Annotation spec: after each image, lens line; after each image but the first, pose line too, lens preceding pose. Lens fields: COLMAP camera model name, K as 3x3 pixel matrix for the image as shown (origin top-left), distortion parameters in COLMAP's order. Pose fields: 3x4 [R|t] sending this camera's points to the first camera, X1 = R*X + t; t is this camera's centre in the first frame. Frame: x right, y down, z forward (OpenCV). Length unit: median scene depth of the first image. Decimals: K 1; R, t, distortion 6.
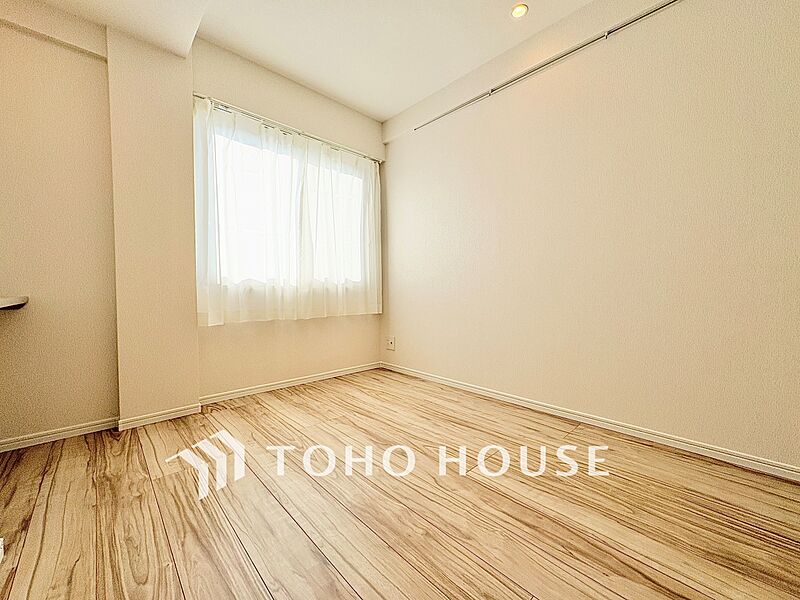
lens RADIAL K [[318.6, 0, 400.0], [0, 318.6, 300.0], [0, 0, 1]] dist [-0.001415, -0.000154]
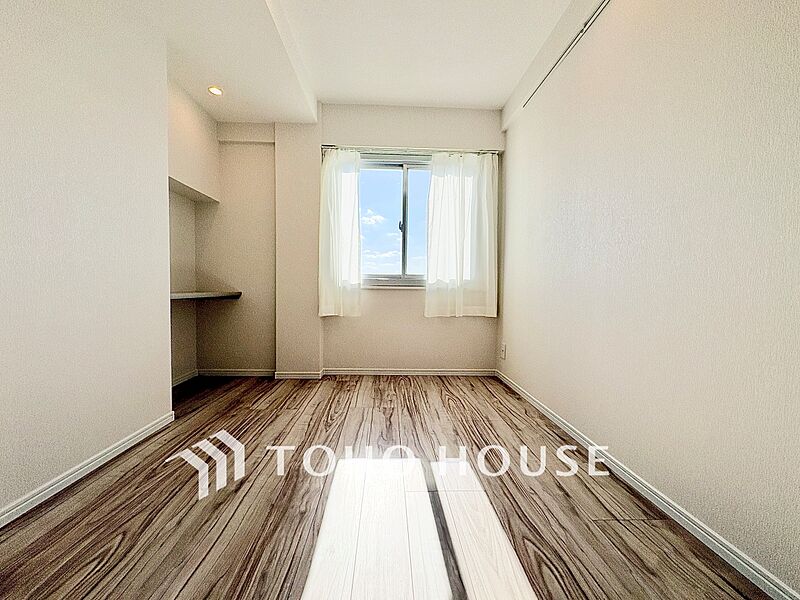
lens RADIAL K [[317.5, 0, 400.0], [0, 317.5, 300.0], [0, 0, 1]] dist [-0.001341, -0.000060]
pose [[0.754116, 0.036705, -0.655715, 0.451736], [-0.036440, 0.999237, 0.014026, -0.014618], [0.655730, 0.013317, 0.754878, 0.166391]]
